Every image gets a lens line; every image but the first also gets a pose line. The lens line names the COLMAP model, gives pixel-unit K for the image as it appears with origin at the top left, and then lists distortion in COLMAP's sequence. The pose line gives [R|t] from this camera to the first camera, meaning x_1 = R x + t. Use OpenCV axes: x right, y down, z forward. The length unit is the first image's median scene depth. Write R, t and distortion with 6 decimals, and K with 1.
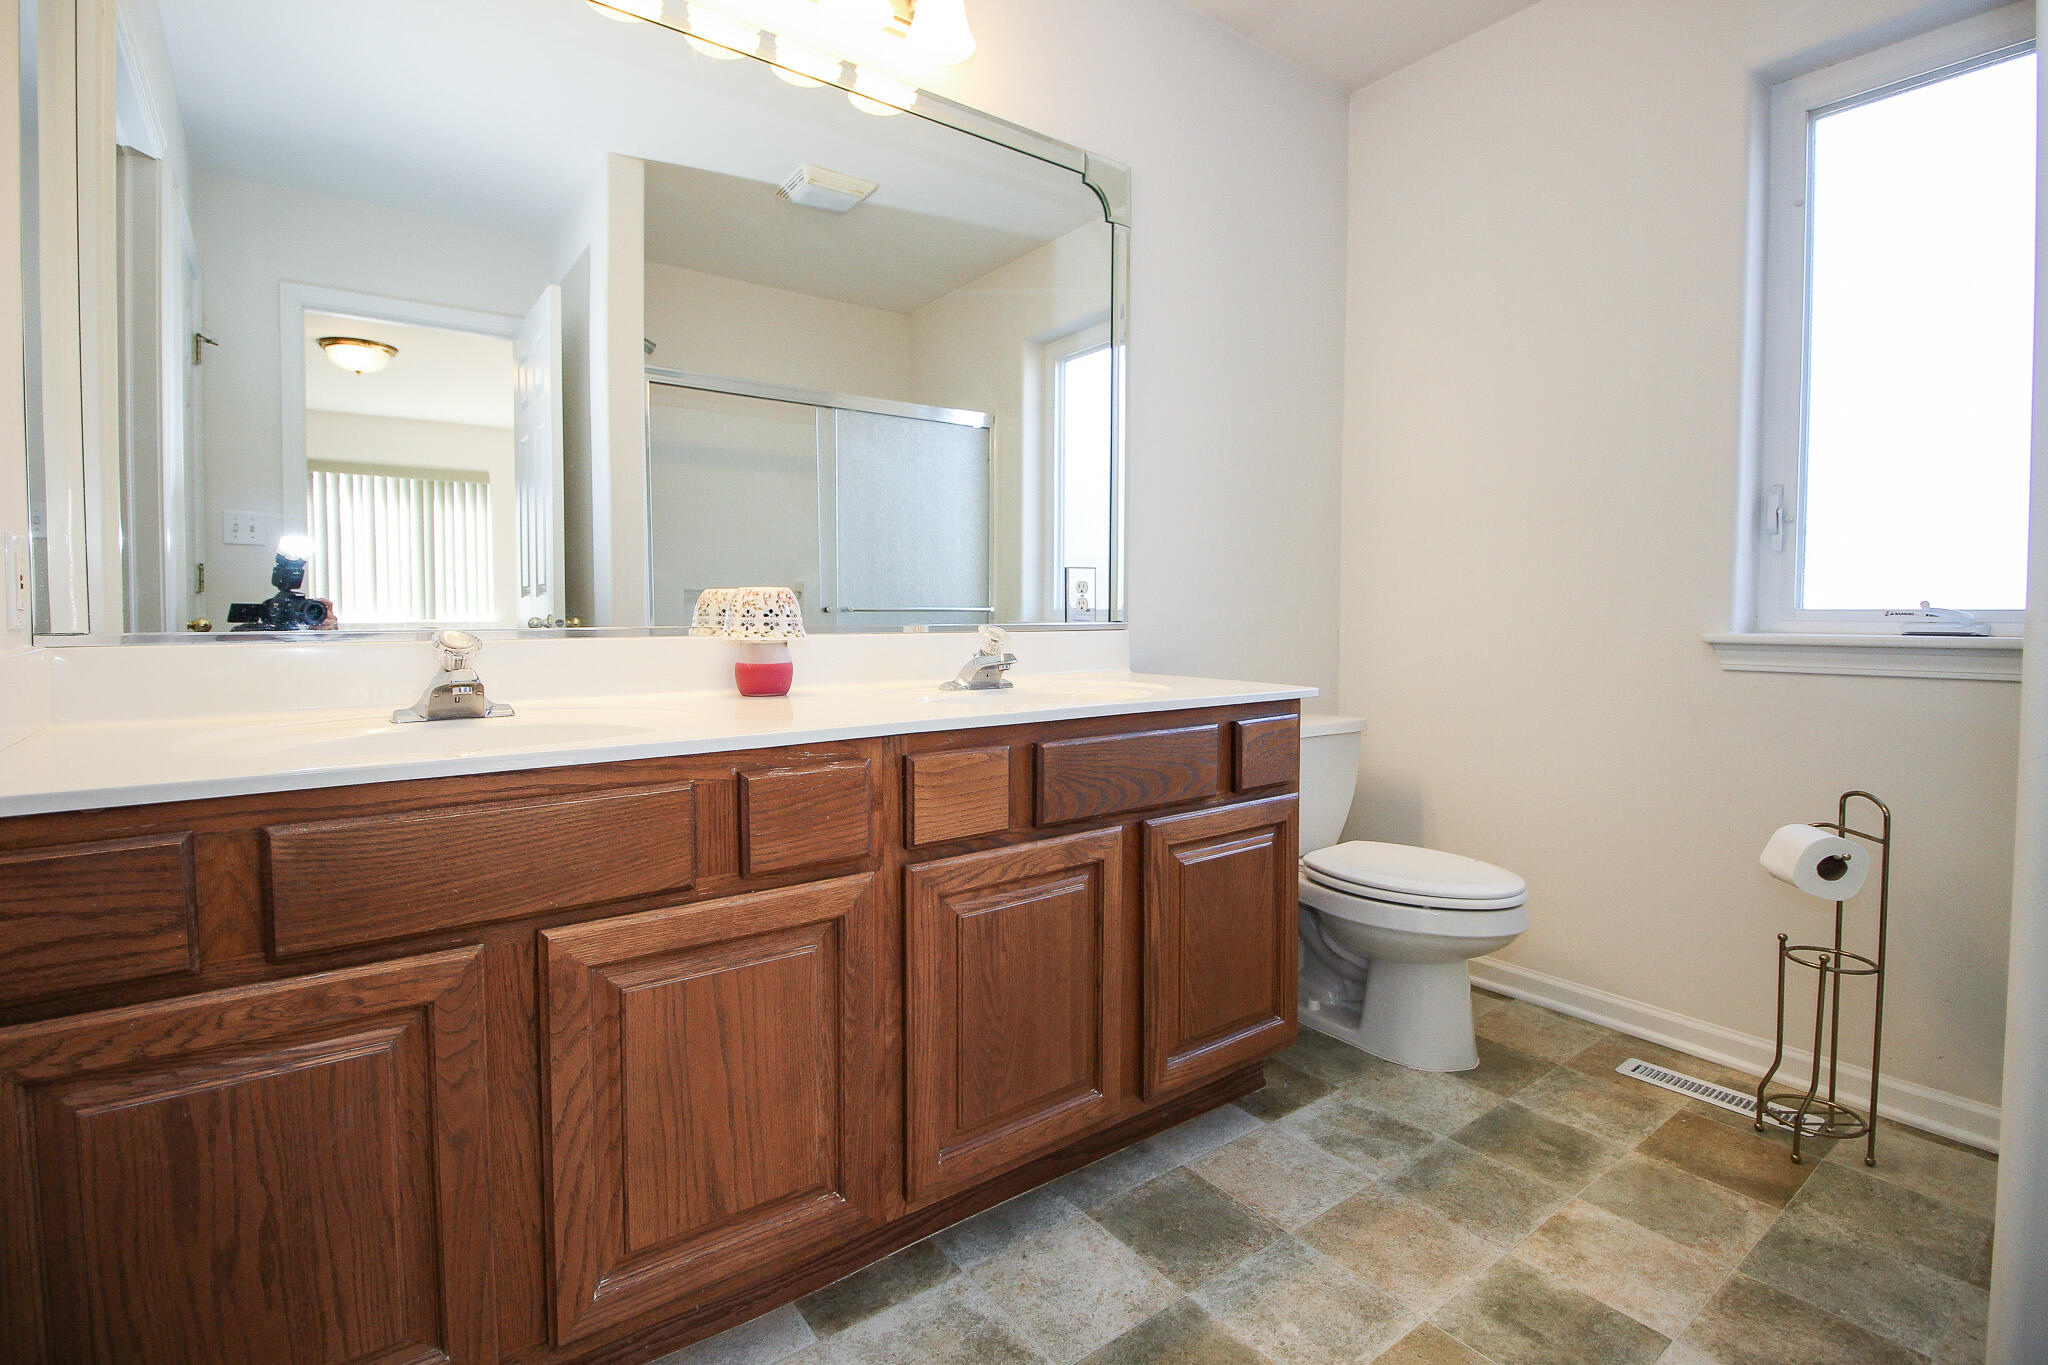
lens RADIAL K [[966.2, 0, 1019.9], [0, 966.2, 649.7], [0, 0, 1]] dist [0.001494, -0.011745]
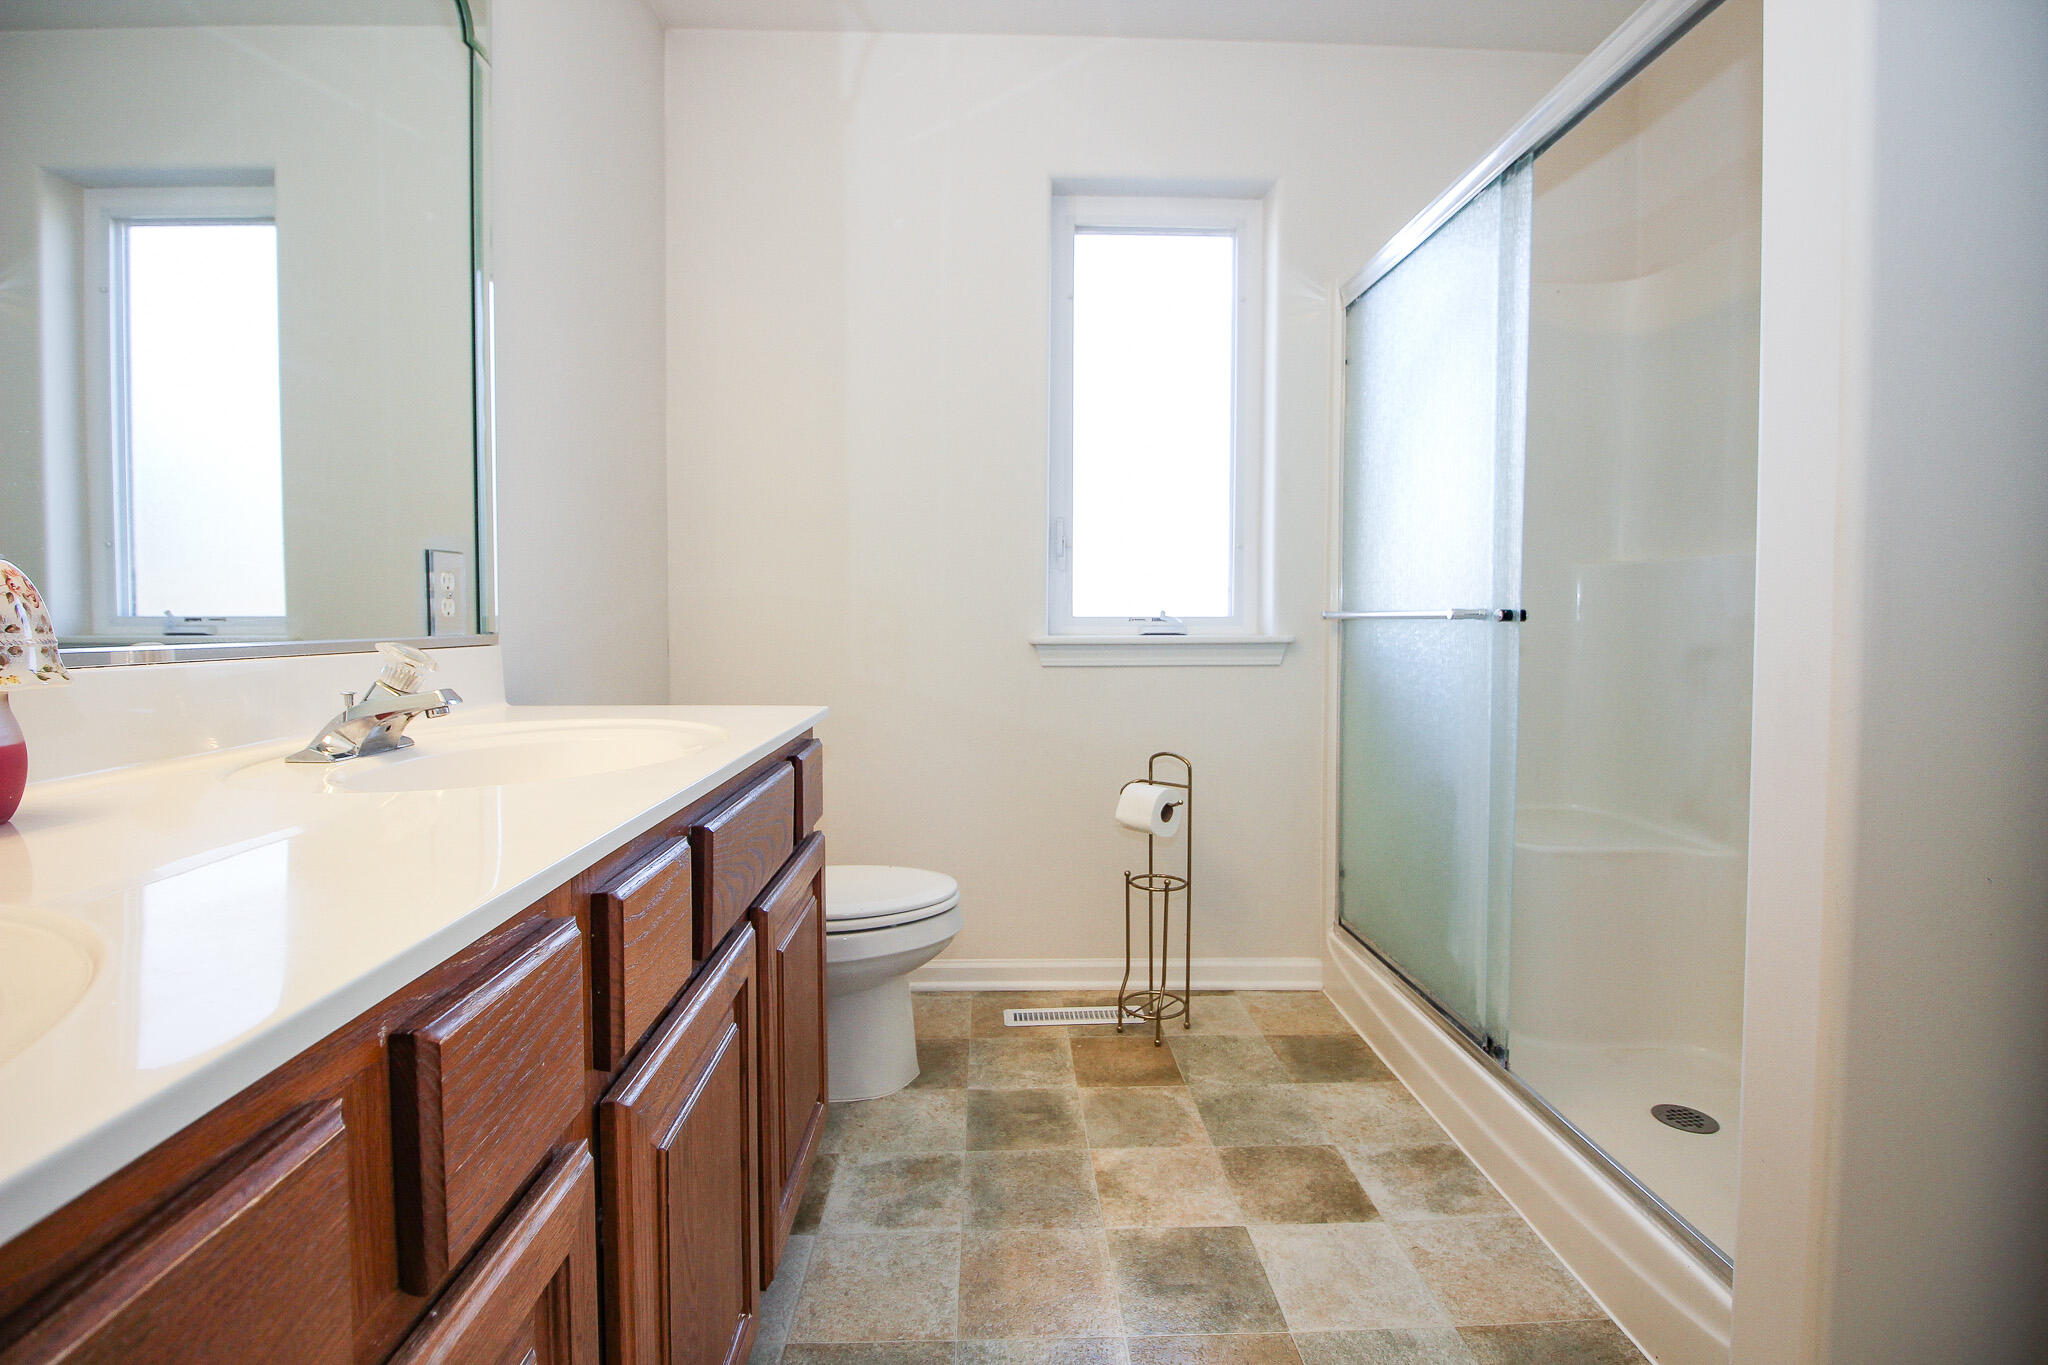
lens RADIAL K [[957.3, 0, 1027.4], [0, 957.3, 652.9], [0, 0, 1]] dist [-0.001709, -0.000797]
pose [[0.561900, -0.031574, 0.826602, -0.317941], [0.033580, 0.999318, 0.015345, -0.016951], [-0.826523, 0.019135, 0.562577, 0.390272]]
